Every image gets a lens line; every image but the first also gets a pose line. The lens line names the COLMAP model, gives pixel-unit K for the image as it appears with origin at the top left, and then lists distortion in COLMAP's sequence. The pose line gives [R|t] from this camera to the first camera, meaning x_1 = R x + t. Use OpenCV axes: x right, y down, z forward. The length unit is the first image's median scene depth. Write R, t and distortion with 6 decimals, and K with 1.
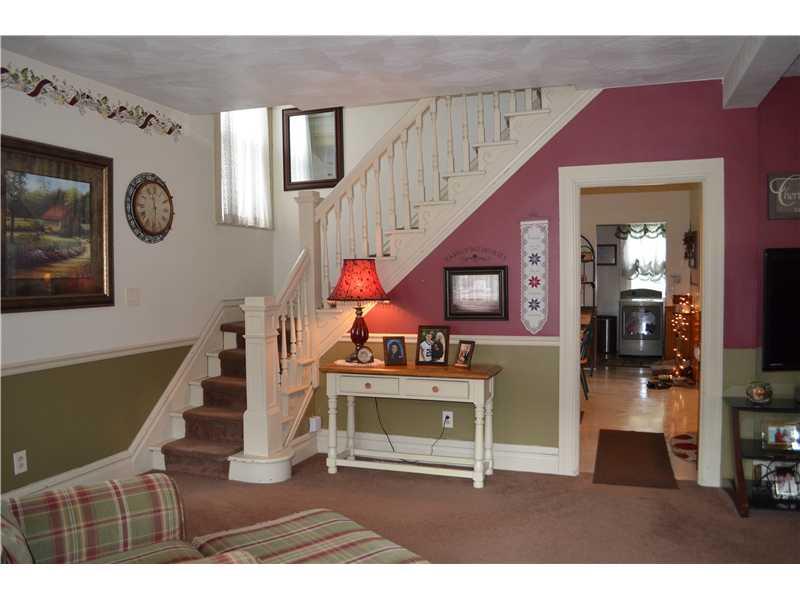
lens RADIAL K [[640.1, 0, 402.1], [0, 640.1, 298.1], [0, 0, 1]] dist [-0.031665, -0.010778]
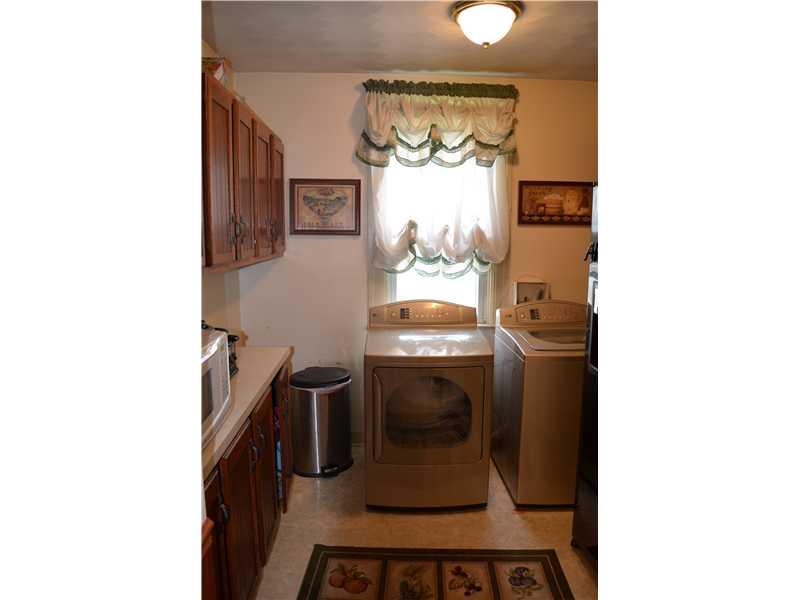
lens RADIAL K [[640.1, 0, 399.4], [0, 640.1, 299.3], [0, 0, 1]] dist [-0.031665, -0.010778]
pose [[0.940307, -0.046177, 0.337180, 0.231739], [-0.001364, 0.990233, 0.139417, -0.068153], [-0.340325, -0.131555, 0.931060, 0.643161]]
